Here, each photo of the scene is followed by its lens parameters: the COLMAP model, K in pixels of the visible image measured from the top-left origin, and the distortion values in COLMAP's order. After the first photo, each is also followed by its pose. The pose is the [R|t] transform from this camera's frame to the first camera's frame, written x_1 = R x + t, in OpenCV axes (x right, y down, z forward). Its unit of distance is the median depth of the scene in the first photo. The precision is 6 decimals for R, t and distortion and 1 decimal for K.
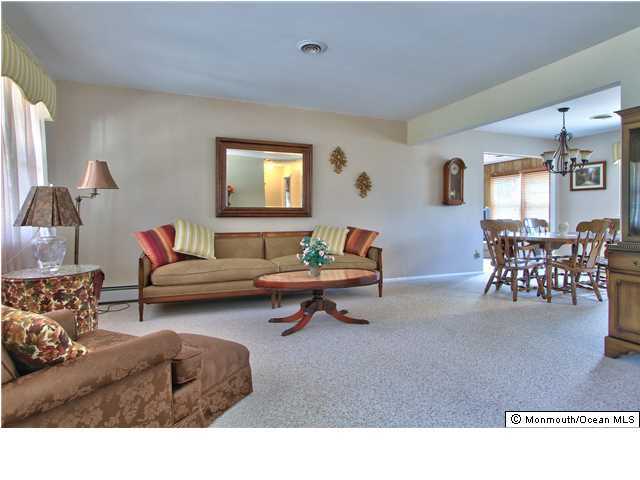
lens RADIAL K [[360.0, 0, 322.4], [0, 360.0, 214.7], [0, 0, 1]] dist [-0.002204, 0.000853]
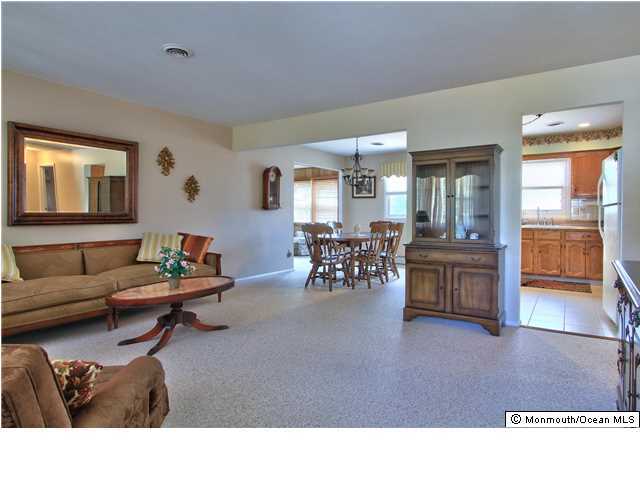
lens RADIAL K [[379.1, 0, 320.8], [0, 379.1, 215.9], [0, 0, 1]] dist [-0.001389, 0.001513]
pose [[0.829819, -0.003249, 0.558024, -0.189771], [-0.002331, 0.999954, 0.009288, -0.023310], [-0.558028, -0.009008, 0.829773, -0.039804]]
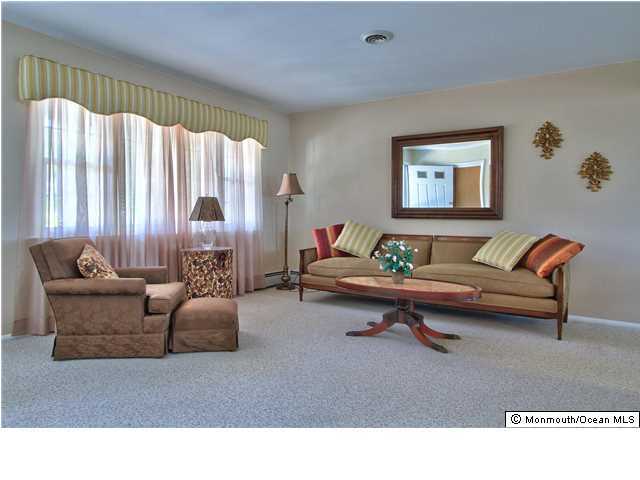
lens RADIAL K [[426.9, 0, 319.9], [0, 426.9, 216.5], [0, 0, 1]] dist [0.000601, 0.000464]
pose [[0.548113, 0.009156, -0.836354, 0.562364], [-0.008829, 0.999948, 0.005161, -0.001796], [0.836358, 0.004555, 0.548165, 0.181673]]
